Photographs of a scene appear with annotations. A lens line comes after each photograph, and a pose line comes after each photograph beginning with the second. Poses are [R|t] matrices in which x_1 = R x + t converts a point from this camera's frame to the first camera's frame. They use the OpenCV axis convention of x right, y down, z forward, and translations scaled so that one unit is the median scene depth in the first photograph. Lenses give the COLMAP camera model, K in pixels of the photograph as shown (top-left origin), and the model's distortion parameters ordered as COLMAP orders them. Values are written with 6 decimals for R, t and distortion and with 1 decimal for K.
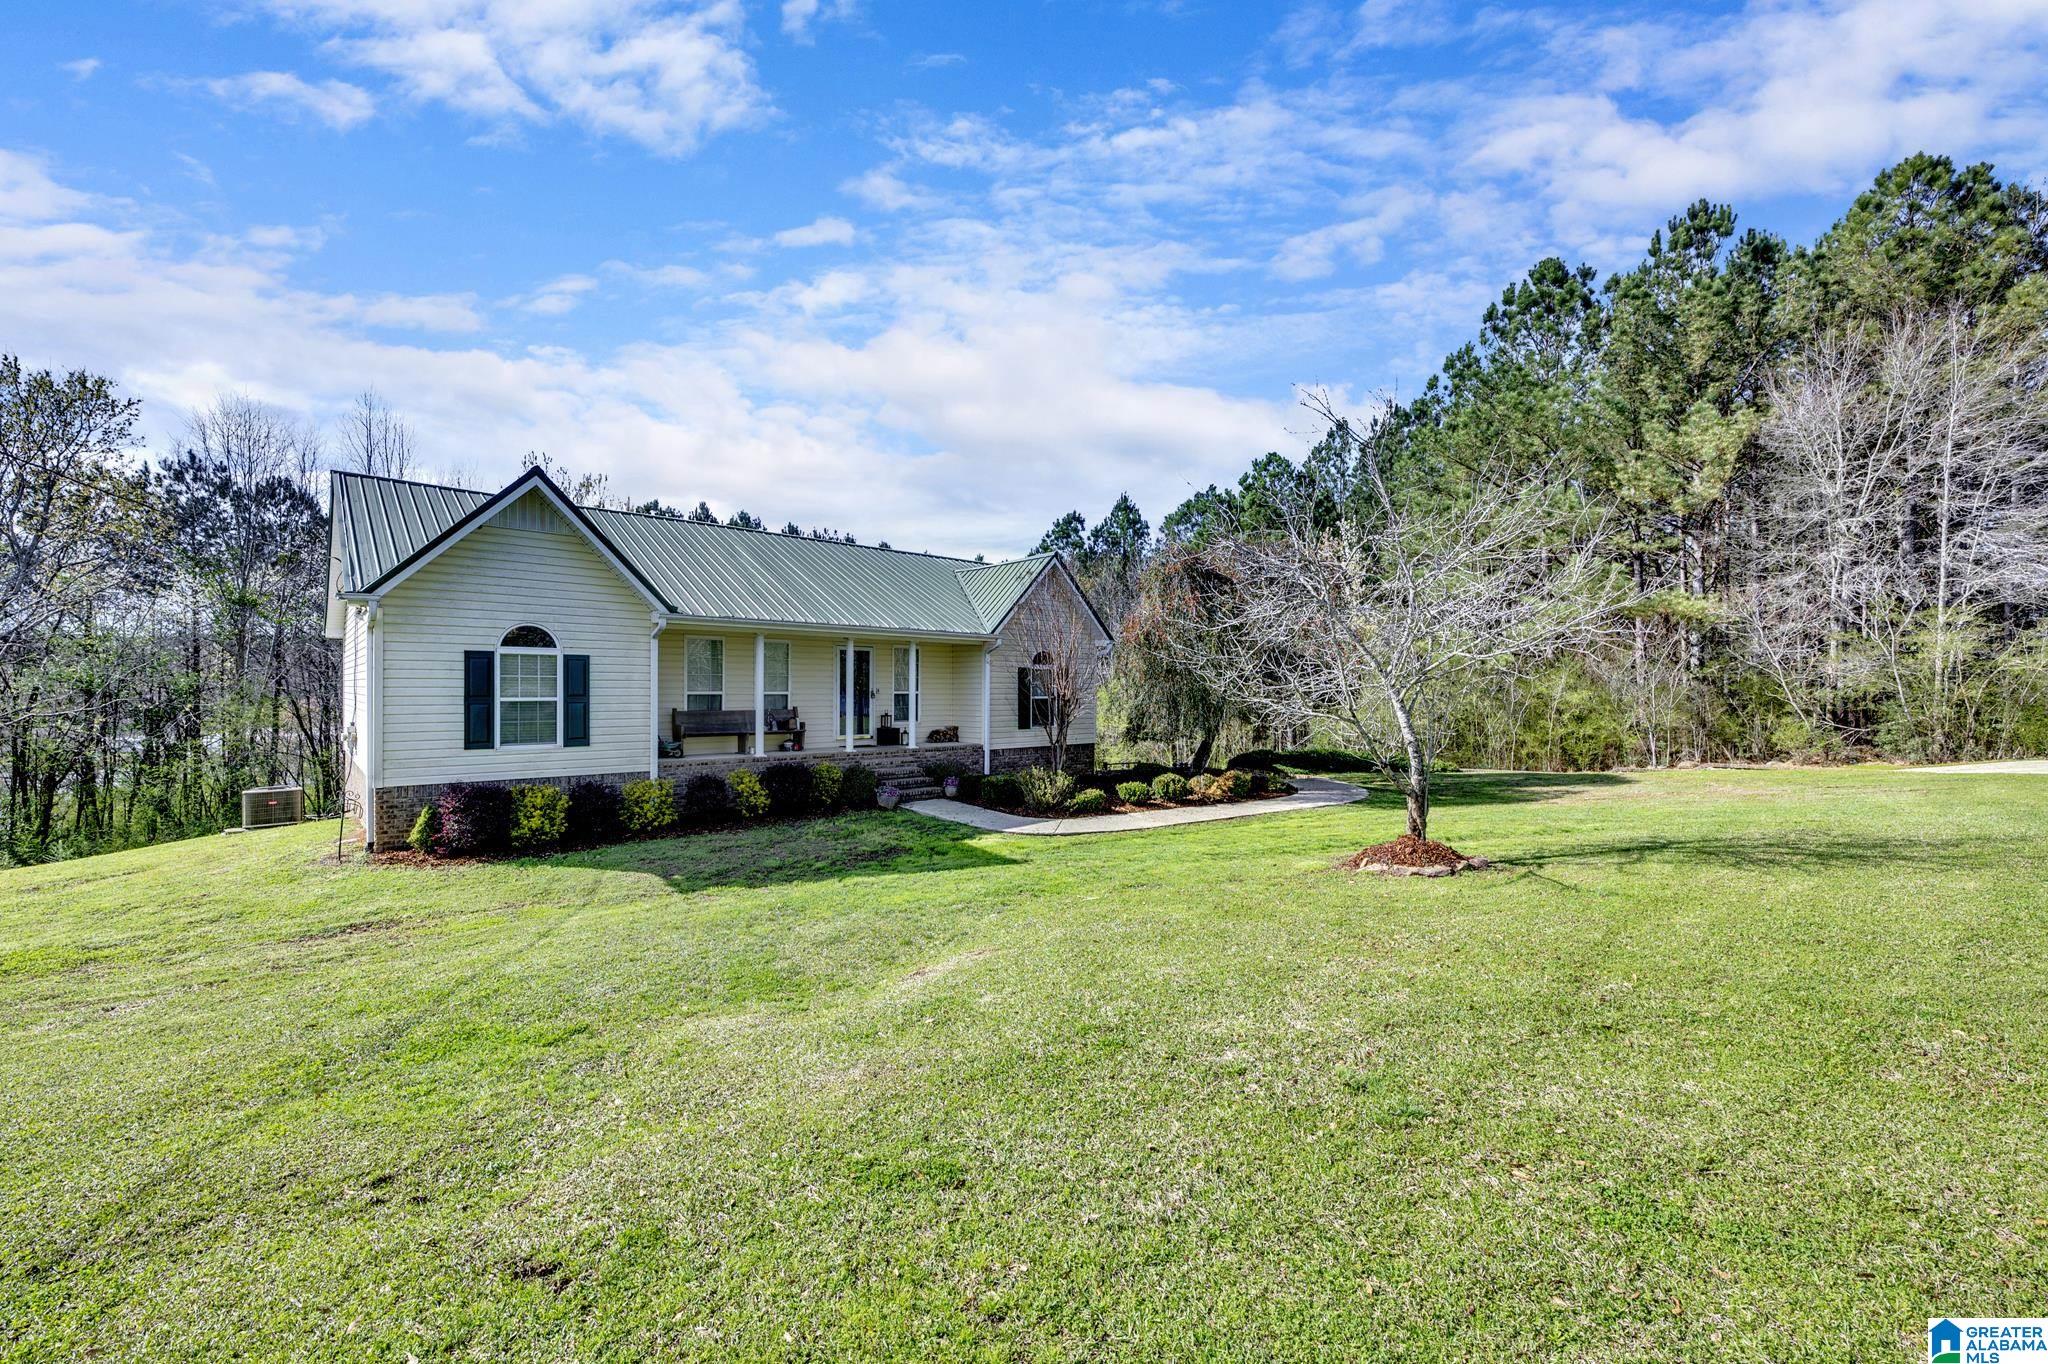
lens RADIAL K [[989.2, 0, 1055.6], [0, 989.2, 684.1], [0, 0, 1]] dist [-0.000009, -0.000378]
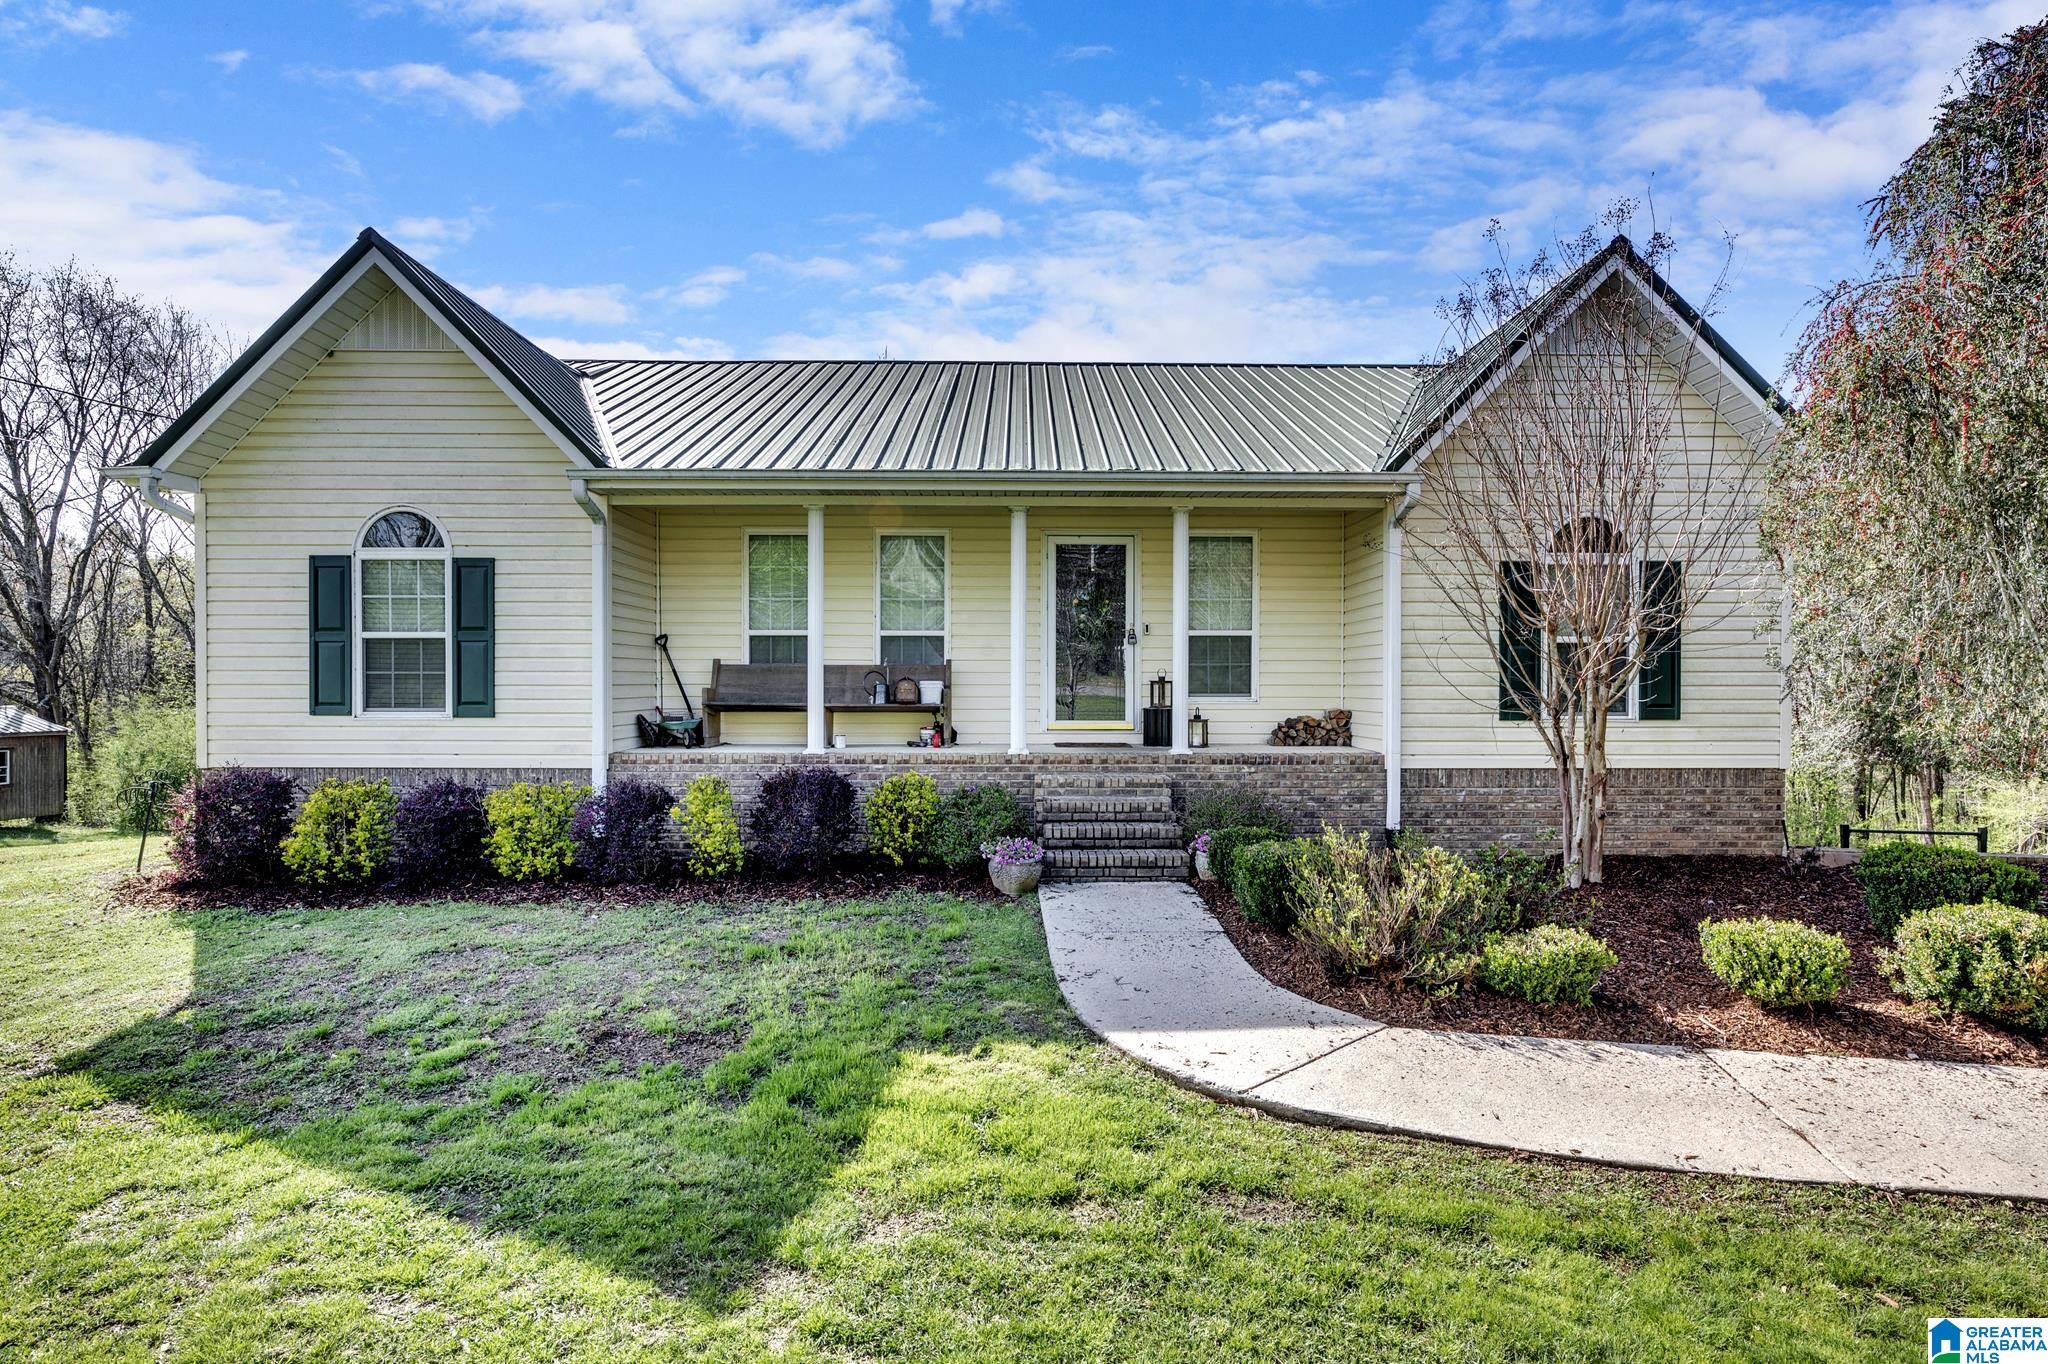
lens RADIAL K [[989.2, 0, 1055.6], [0, 989.2, 684.1], [0, 0, 1]] dist [-0.000009, -0.000378]
pose [[0.699624, -0.005265, -0.714492, 0.133406], [-0.000773, 0.999967, -0.008125, 0.039487], [0.714511, 0.006236, 0.699597, 0.689357]]
